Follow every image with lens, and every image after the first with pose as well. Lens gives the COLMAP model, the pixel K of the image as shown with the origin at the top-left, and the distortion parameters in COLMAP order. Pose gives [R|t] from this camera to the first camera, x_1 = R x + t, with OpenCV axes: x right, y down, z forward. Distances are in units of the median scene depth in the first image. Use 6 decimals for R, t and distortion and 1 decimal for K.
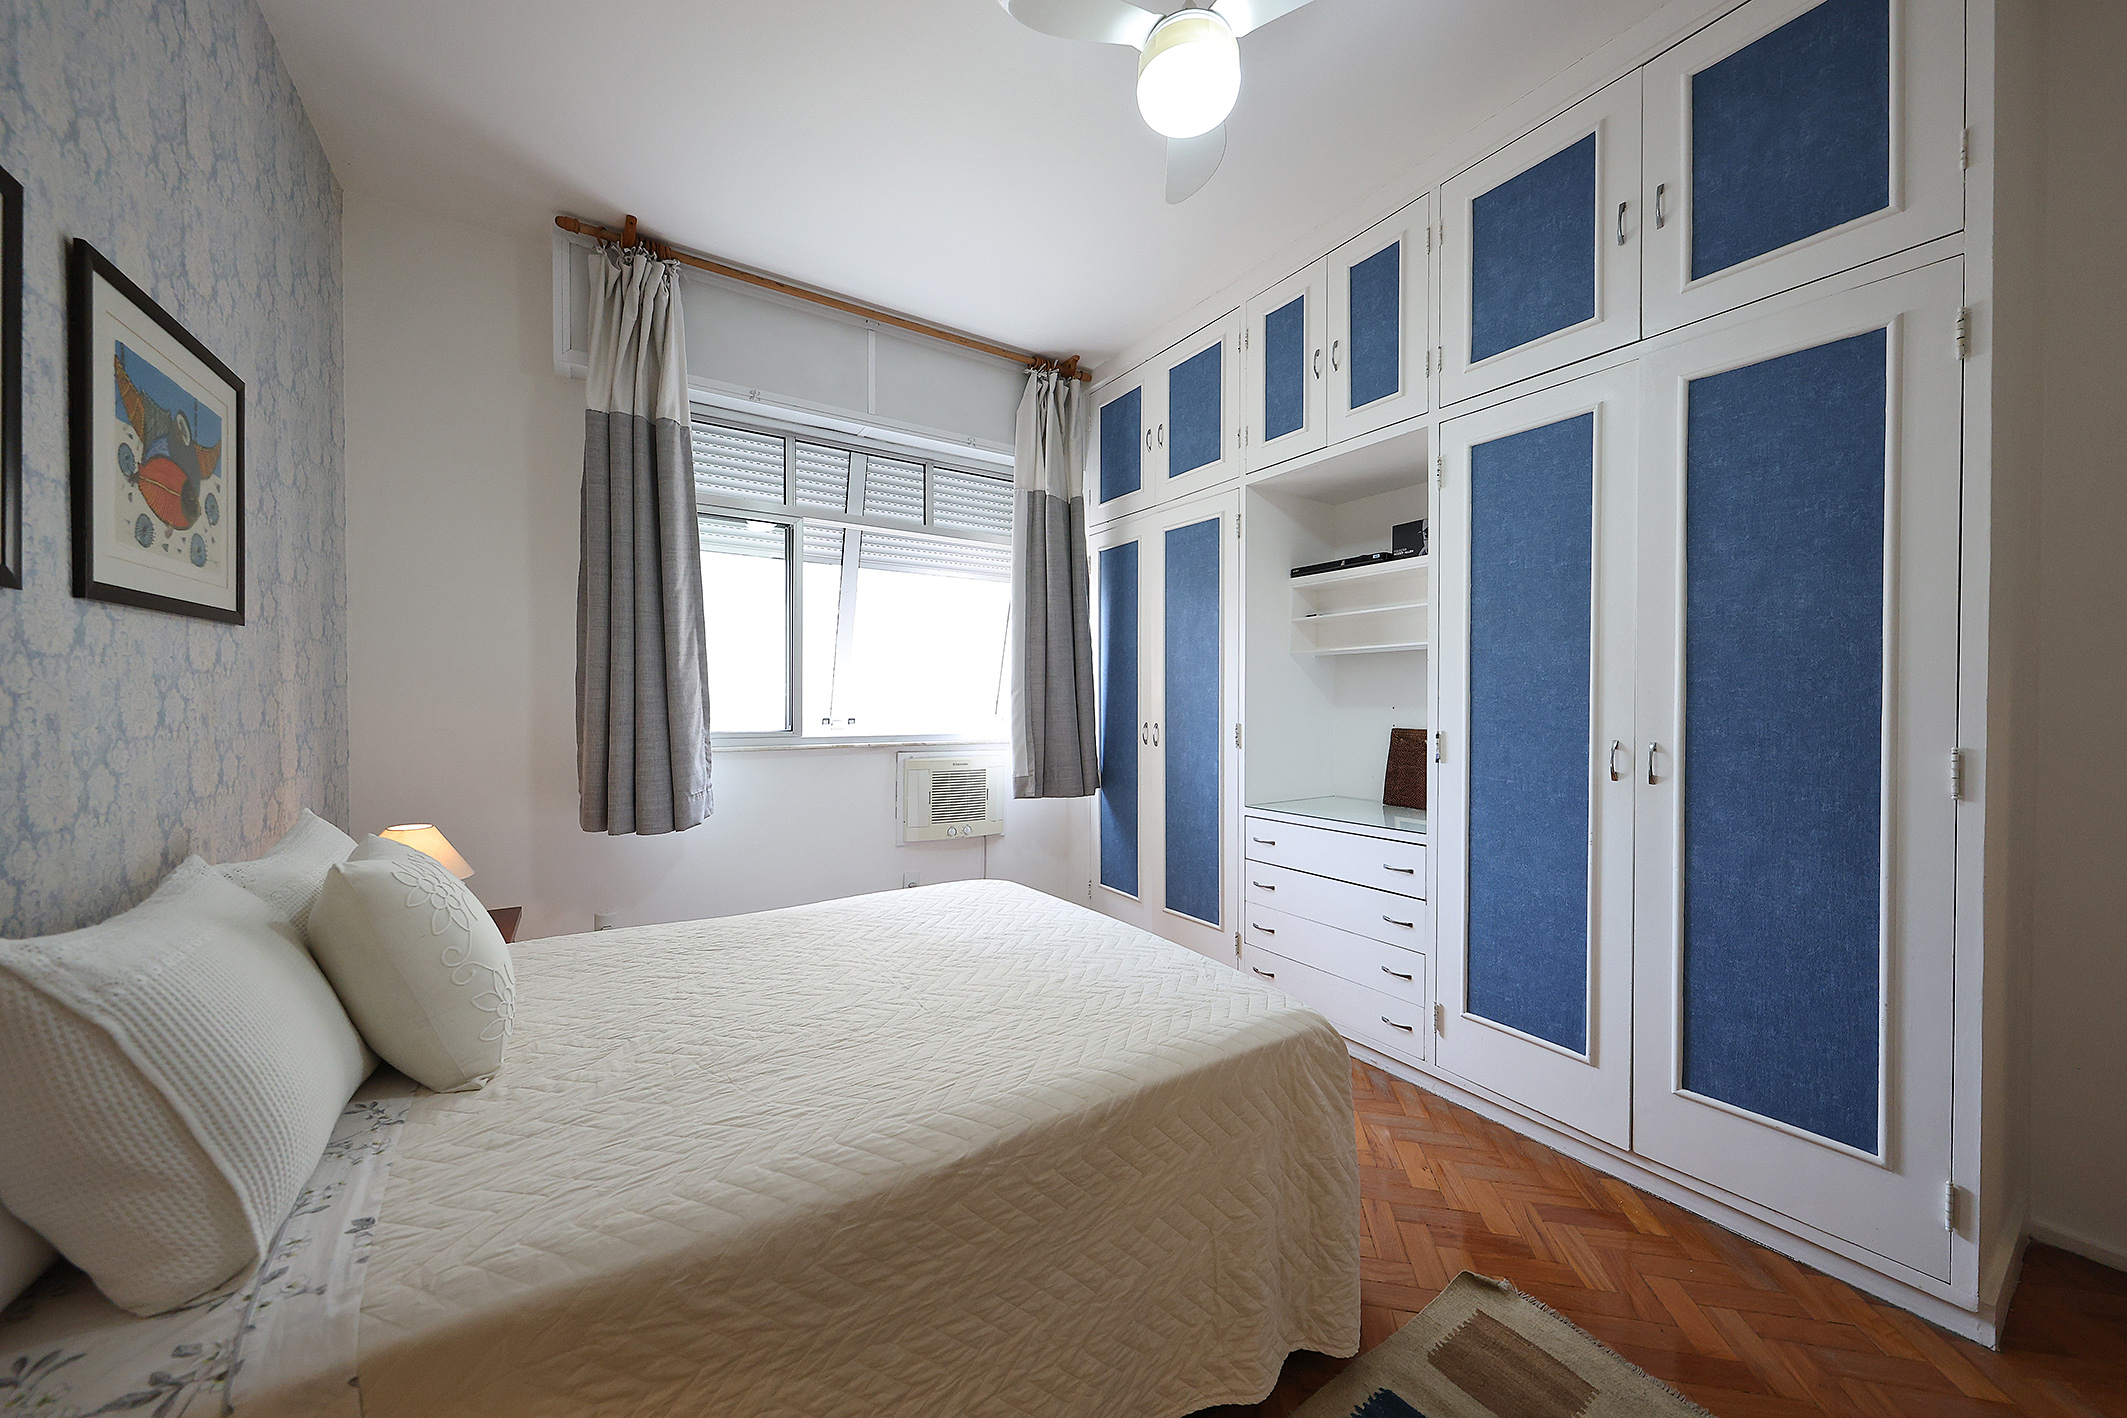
lens RADIAL K [[738.9, 0, 1059.6], [0, 738.9, 707.0], [0, 0, 1]] dist [0.001297, 0.000061]
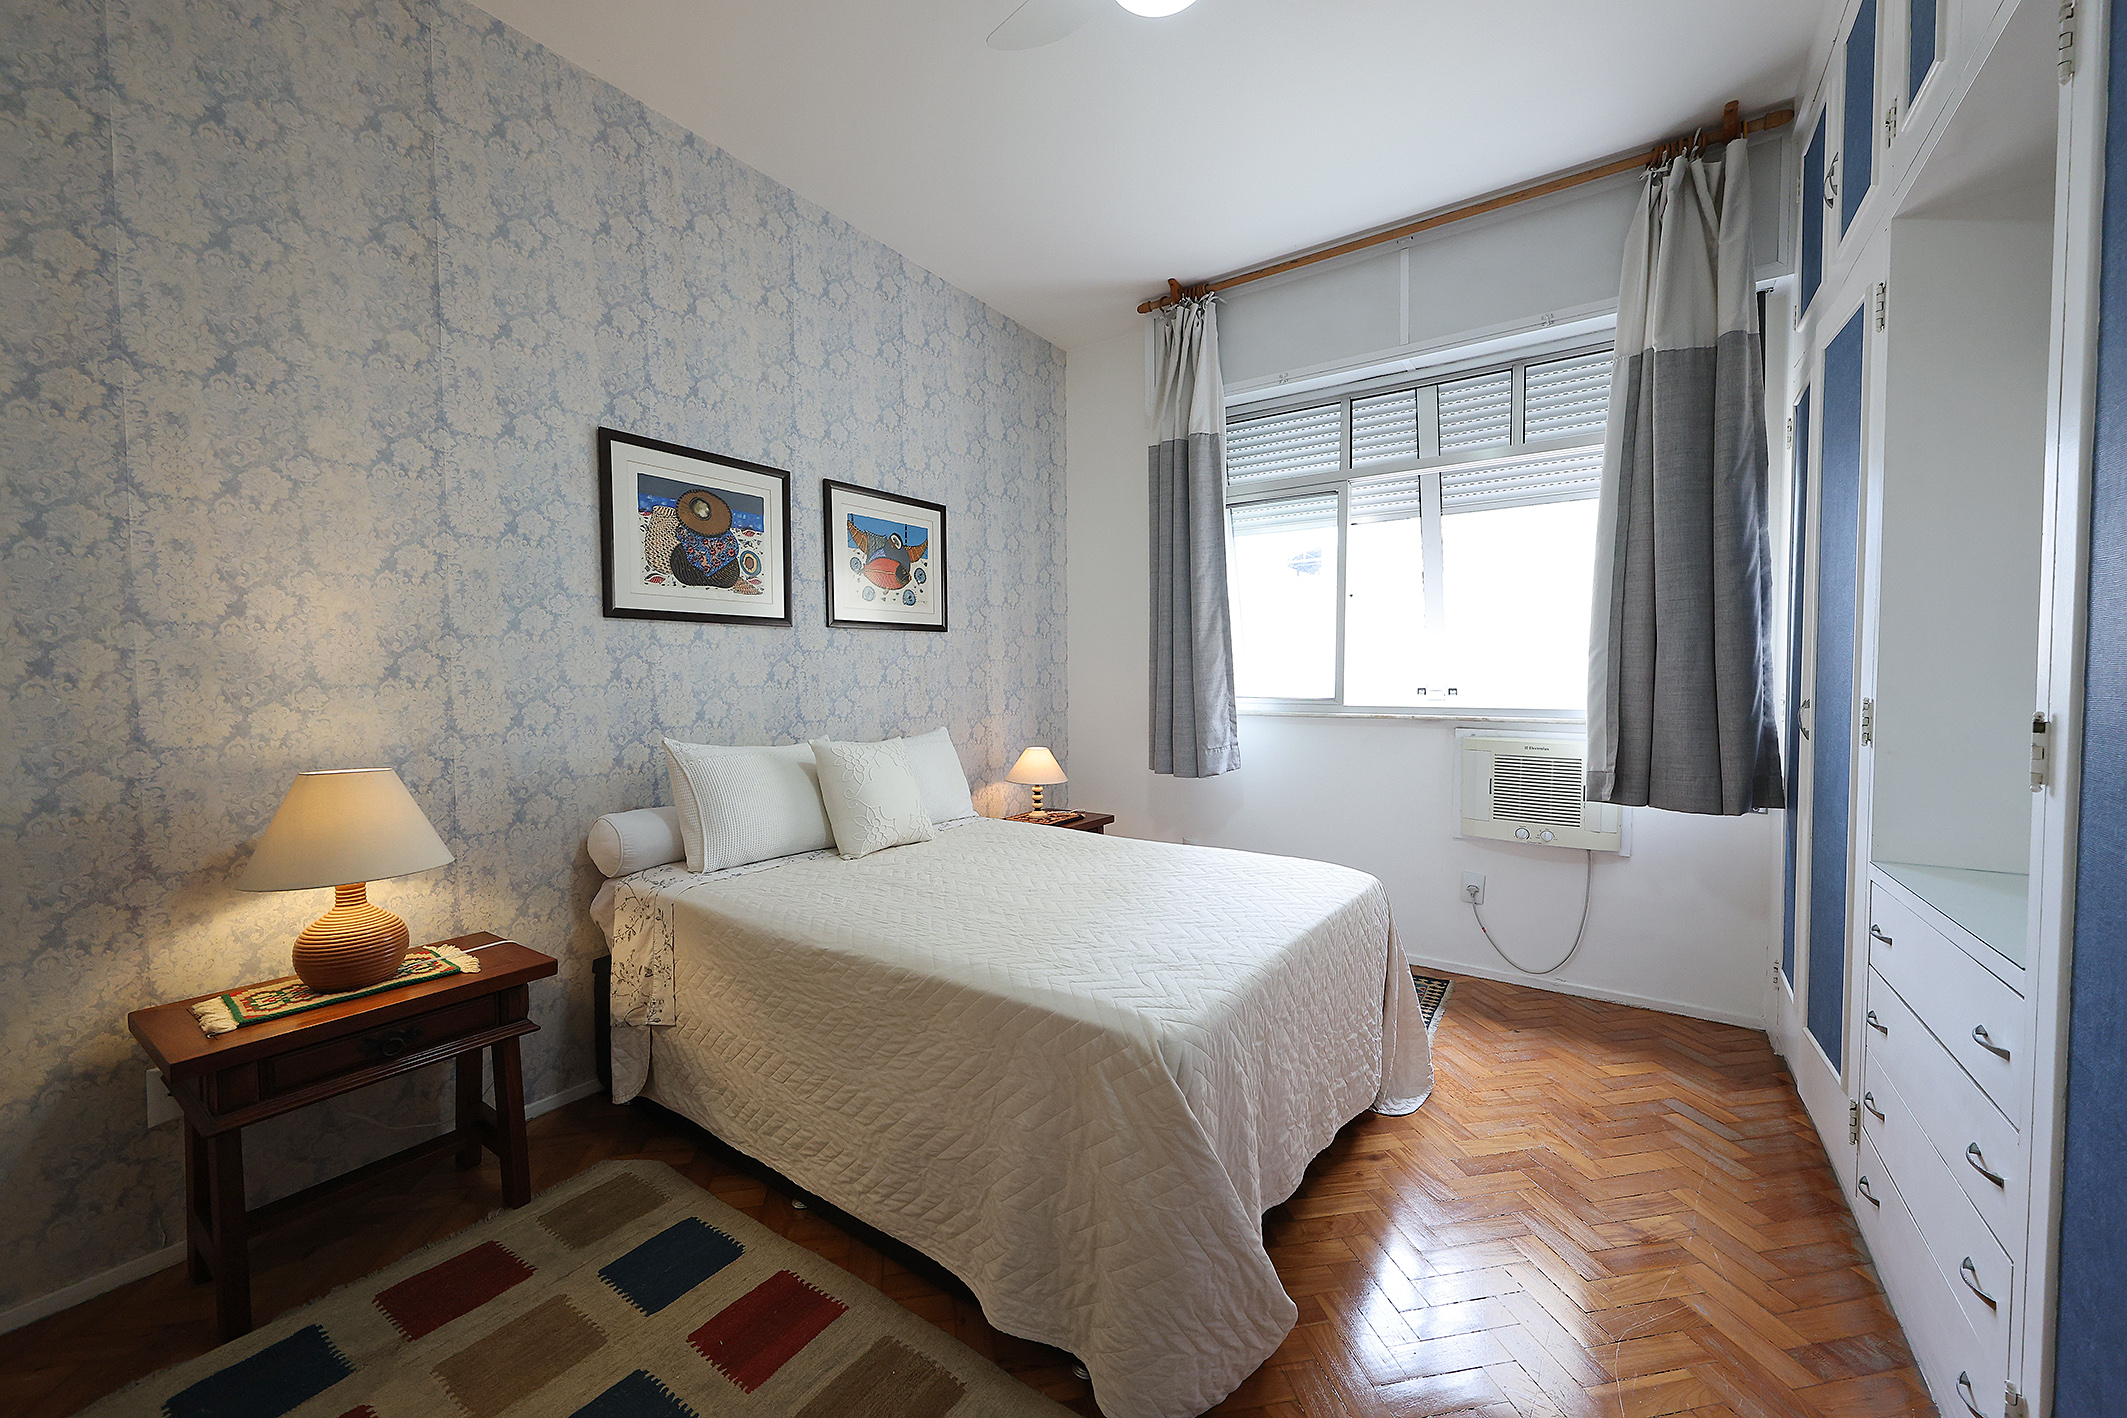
lens RADIAL K [[805.9, 0, 1066.8], [0, 805.9, 708.7], [0, 0, 1]] dist [0.000708, -0.000299]
pose [[0.380240, 0.028237, -0.924457, 0.572713], [-0.002185, 0.999558, 0.029632, 0.016252], [0.924885, -0.009247, 0.380134, 0.288821]]
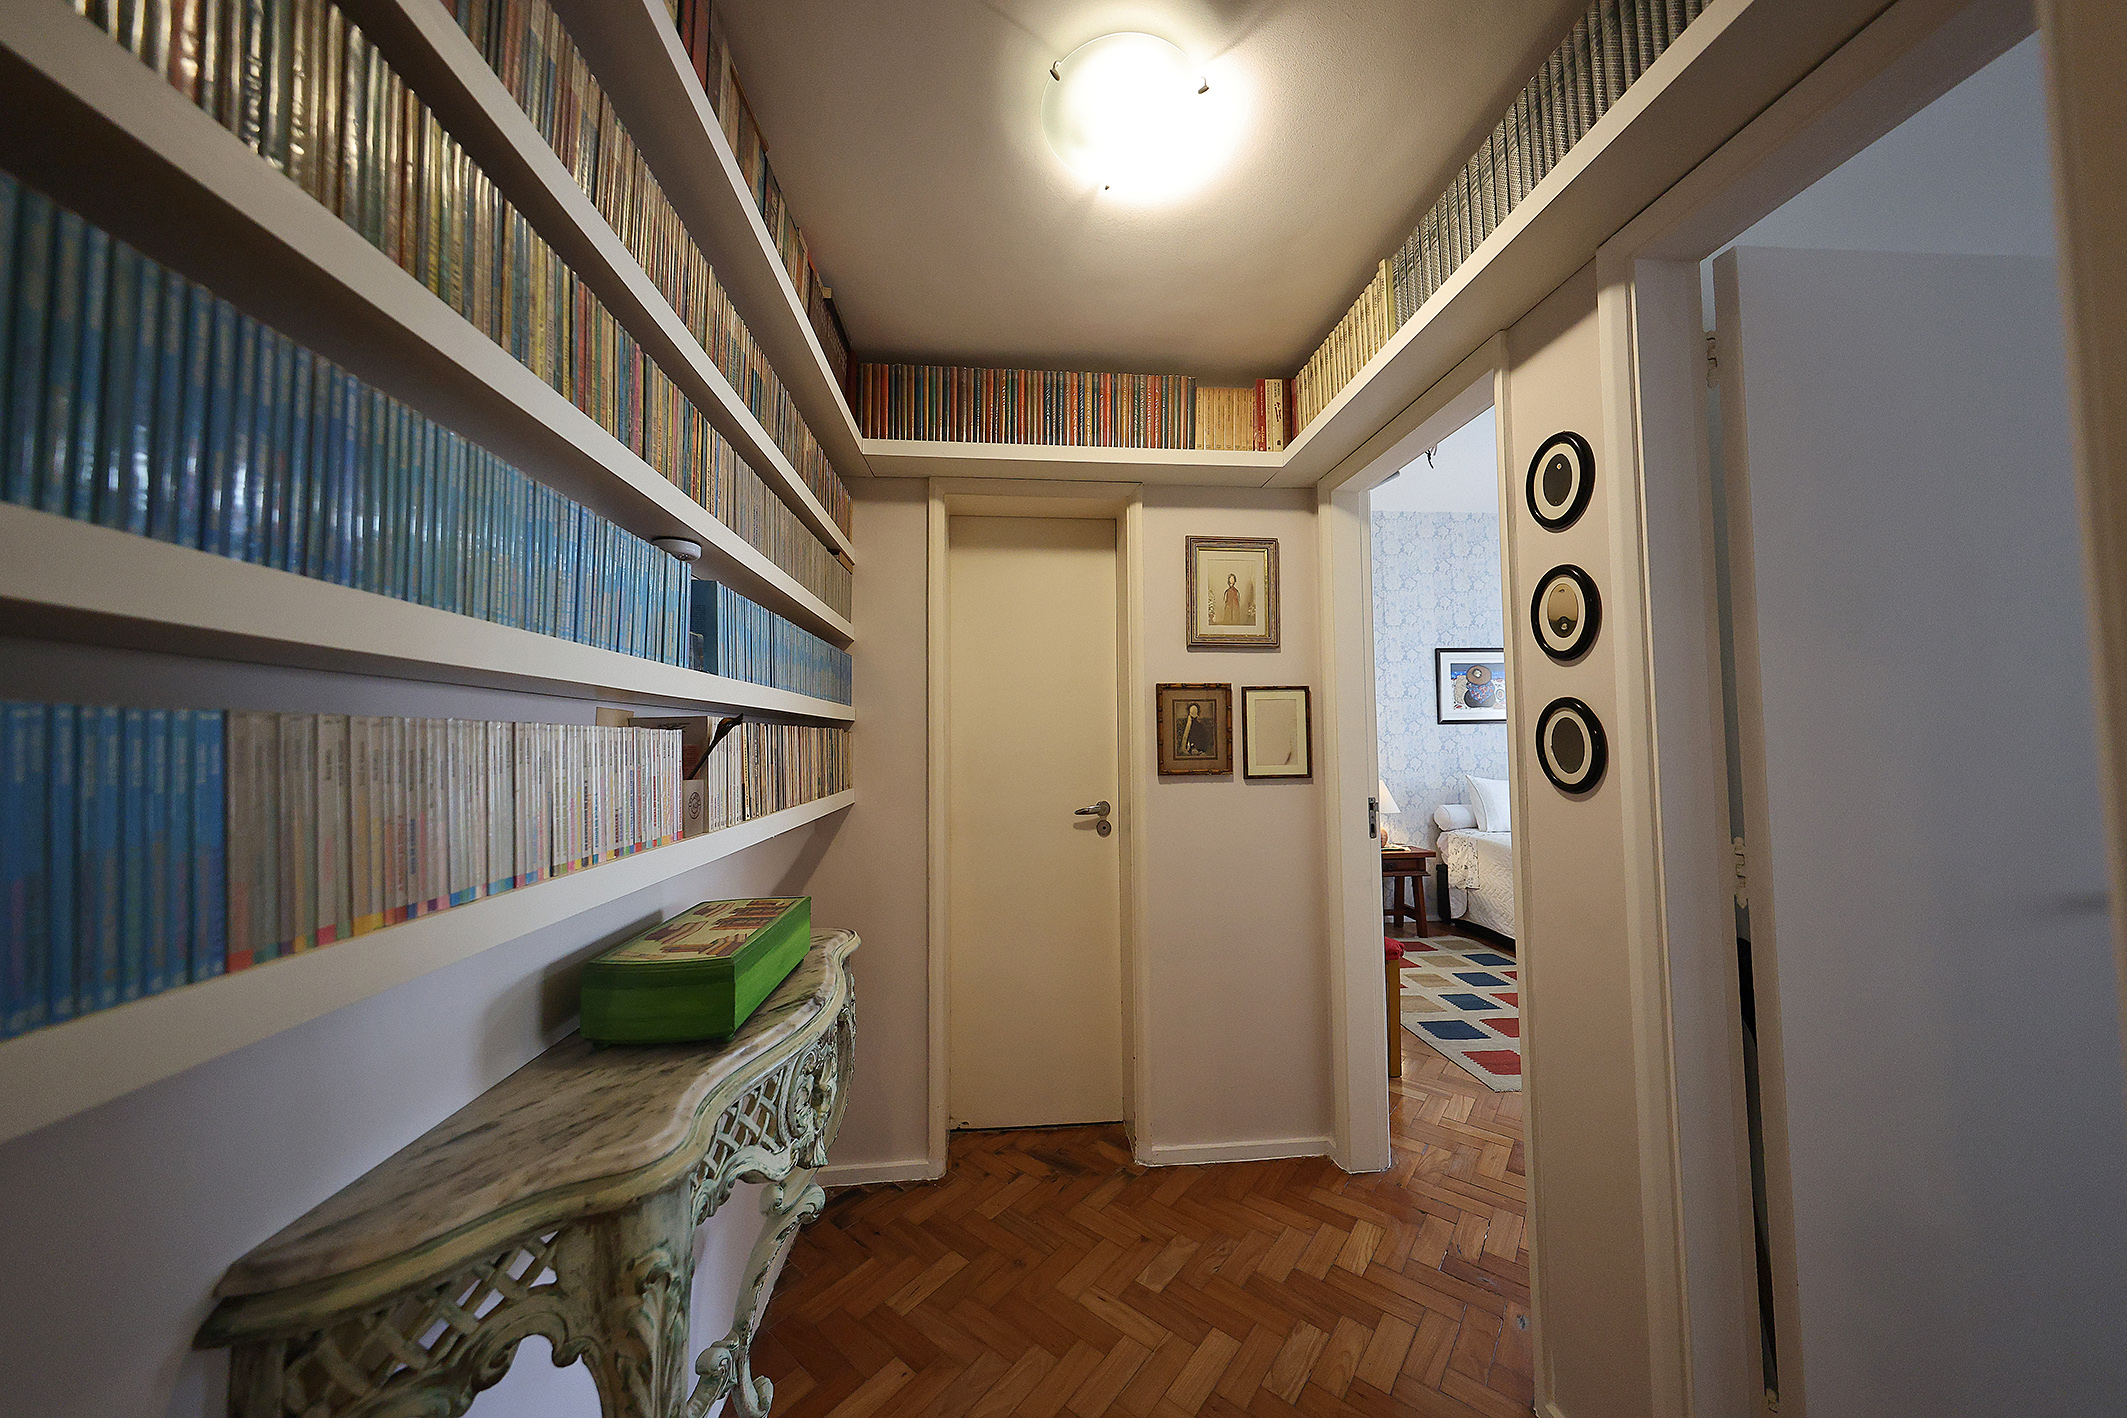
lens RADIAL K [[705.8, 0, 1064.2], [0, 705.8, 705.3], [0, 0, 1]] dist [0.001088, -0.000015]
pose [[-0.466513, -0.046550, -0.883289, 1.630297], [-0.002669, 0.998684, -0.051221, -0.006755], [0.884511, -0.021538, -0.466023, 0.161459]]
